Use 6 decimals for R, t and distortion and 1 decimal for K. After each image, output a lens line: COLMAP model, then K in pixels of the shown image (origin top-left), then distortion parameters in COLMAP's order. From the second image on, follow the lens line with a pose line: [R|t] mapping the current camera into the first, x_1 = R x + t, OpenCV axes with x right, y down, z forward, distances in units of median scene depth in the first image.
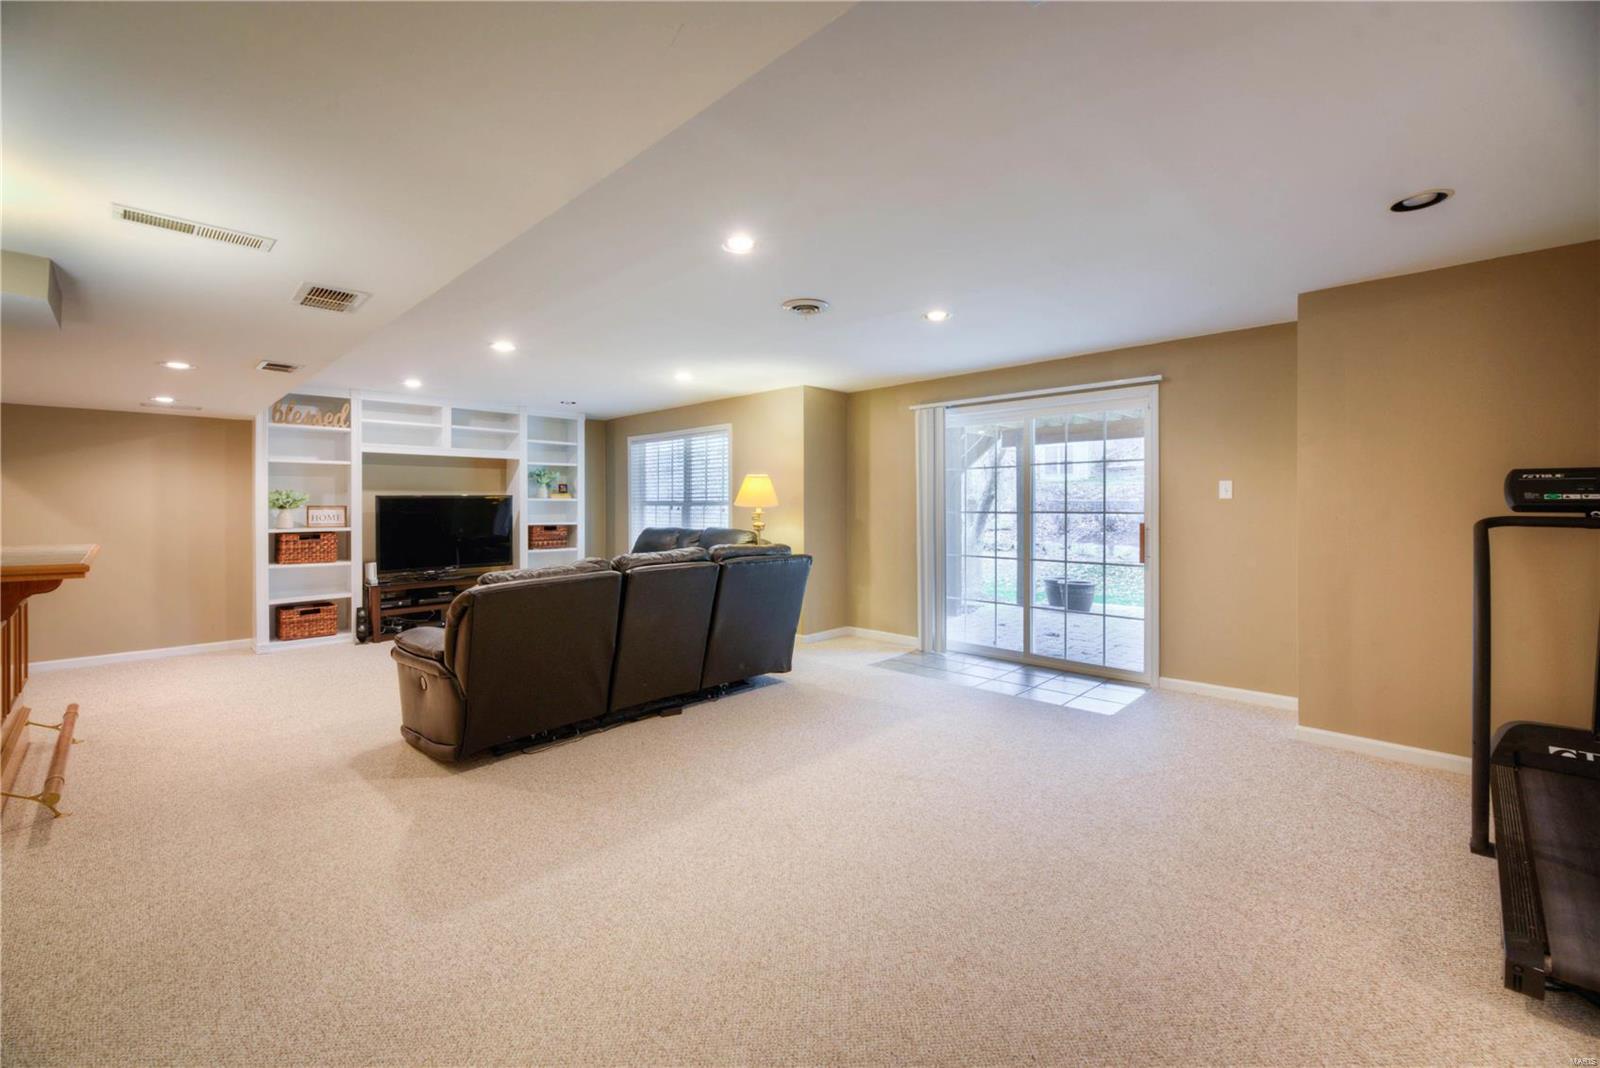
lens RADIAL K [[655.8, 0, 797.4], [0, 655.8, 505.3], [0, 0, 1]] dist [-0.000814, -0.000290]
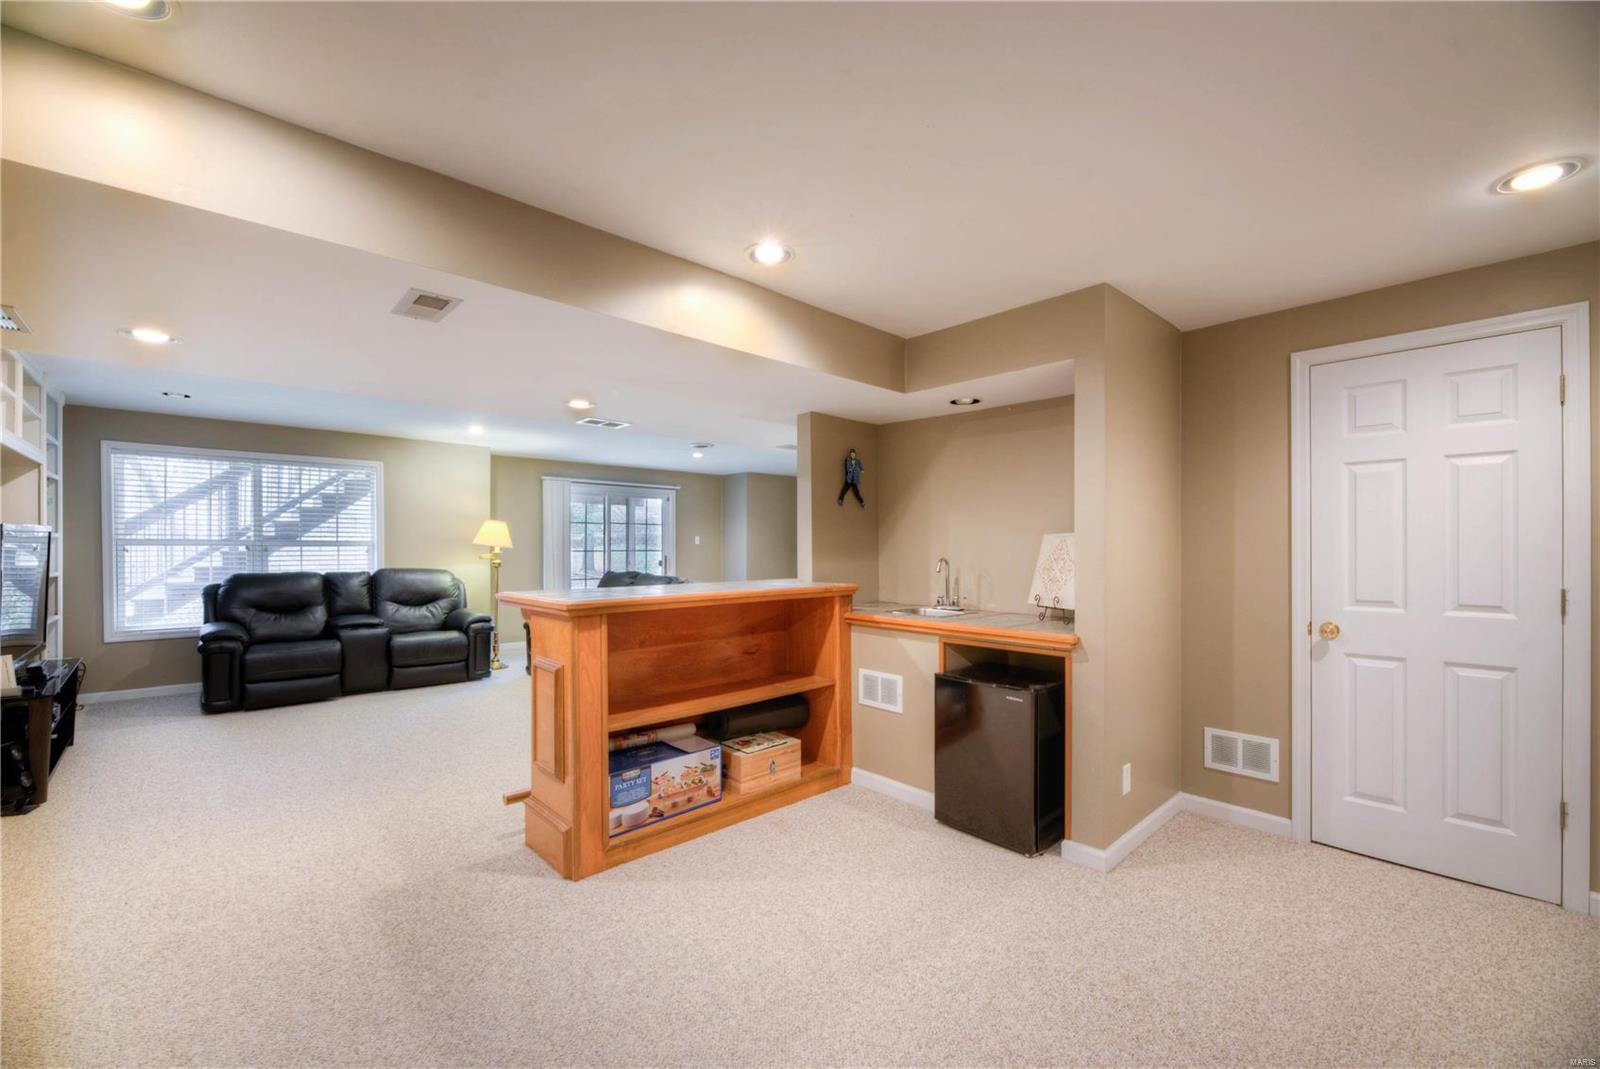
lens RADIAL K [[649.4, 0, 800.8], [0, 649.4, 541.8], [0, 0, 1]] dist [-0.000278, -0.000391]
pose [[0.045833, 0.014146, 0.998849, -1.448319], [0.003699, 0.999890, -0.014330, 0.013459], [-0.998942, 0.004352, 0.045776, 0.467455]]
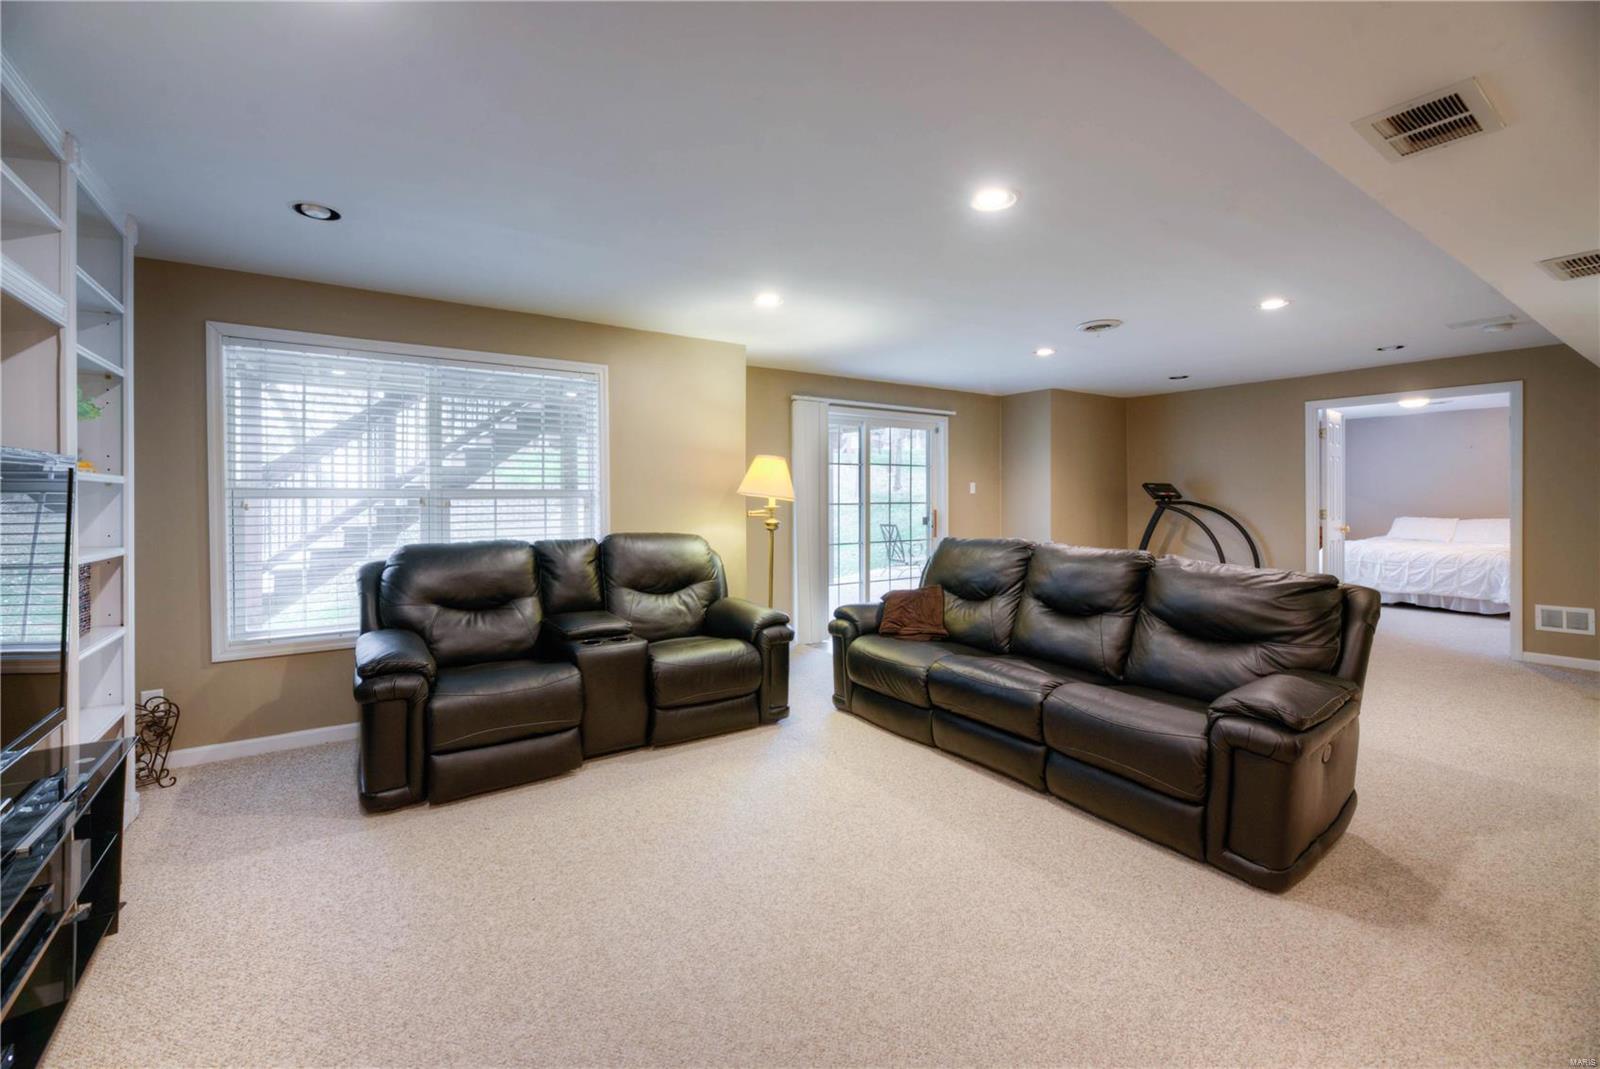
lens RADIAL K [[666.4, 0, 796.0], [0, 666.4, 490.6], [0, 0, 1]] dist [0.001651, -0.000027]
pose [[0.198430, 0.016705, 0.979973, -0.953803], [0.008056, 0.999793, -0.018674, 0.008876], [-0.980082, 0.011600, 0.198254, 0.979024]]
